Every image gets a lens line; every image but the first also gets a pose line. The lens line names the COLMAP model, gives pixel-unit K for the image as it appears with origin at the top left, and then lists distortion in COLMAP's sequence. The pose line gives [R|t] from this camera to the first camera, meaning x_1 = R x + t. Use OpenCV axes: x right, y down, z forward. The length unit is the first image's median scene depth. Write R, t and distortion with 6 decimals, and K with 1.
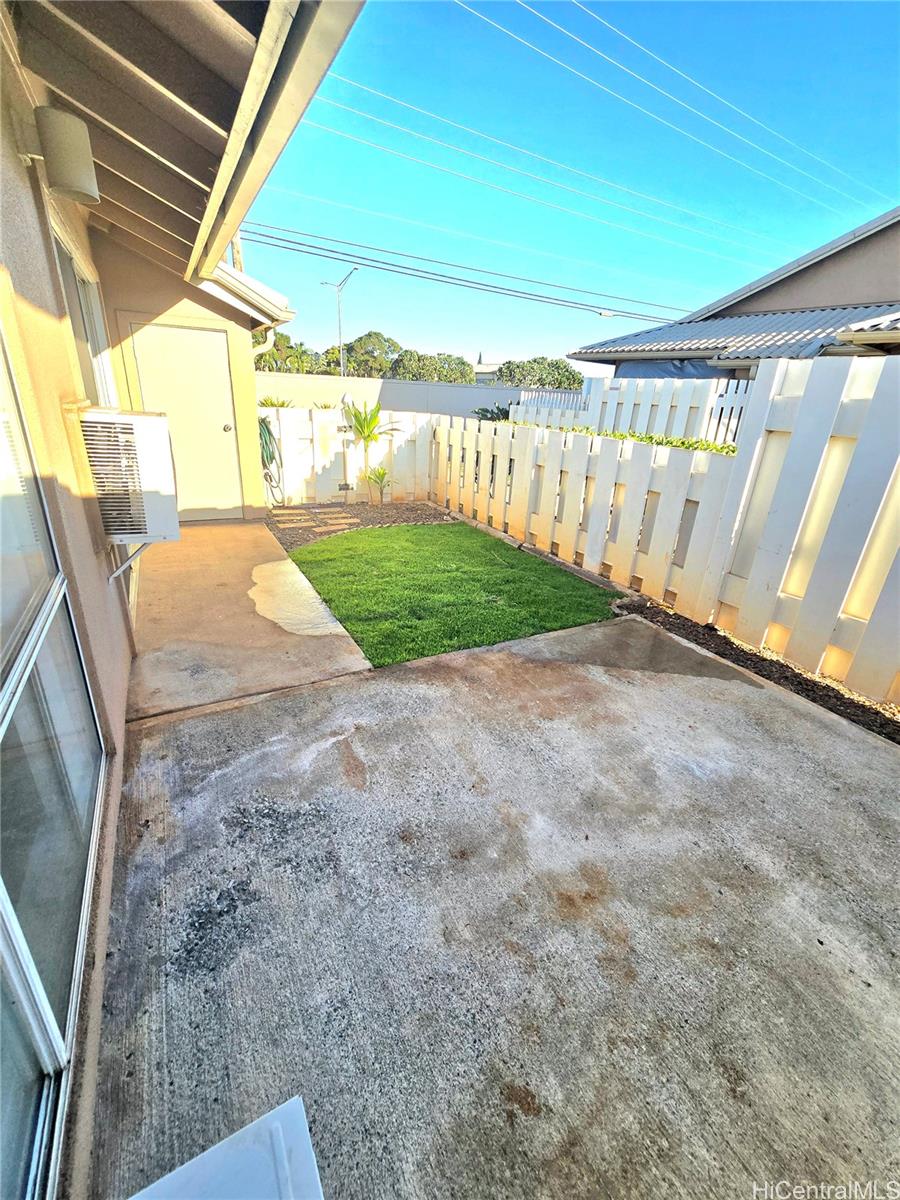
lens RADIAL K [[488.9, 0, 448.9], [0, 488.9, 595.0], [0, 0, 1]] dist [-0.005804, 0.000168]
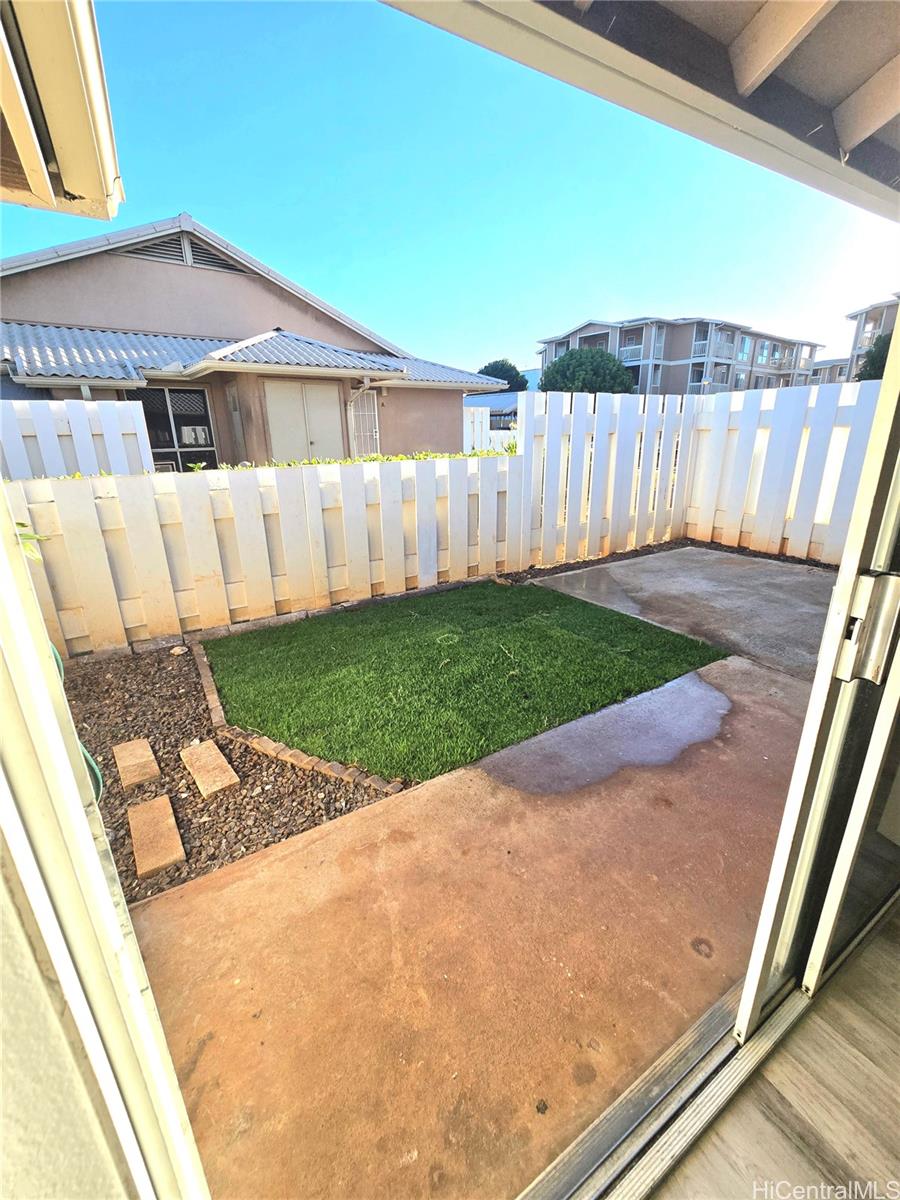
lens RADIAL K [[488.9, 0, 450.6], [0, 488.9, 590.3], [0, 0, 1]] dist [-0.005804, 0.000168]
pose [[-0.034163, -0.359558, 0.932497, -1.170546], [0.397540, 0.851162, 0.342761, -0.650429], [-0.916949, 0.382414, 0.113860, 1.454394]]
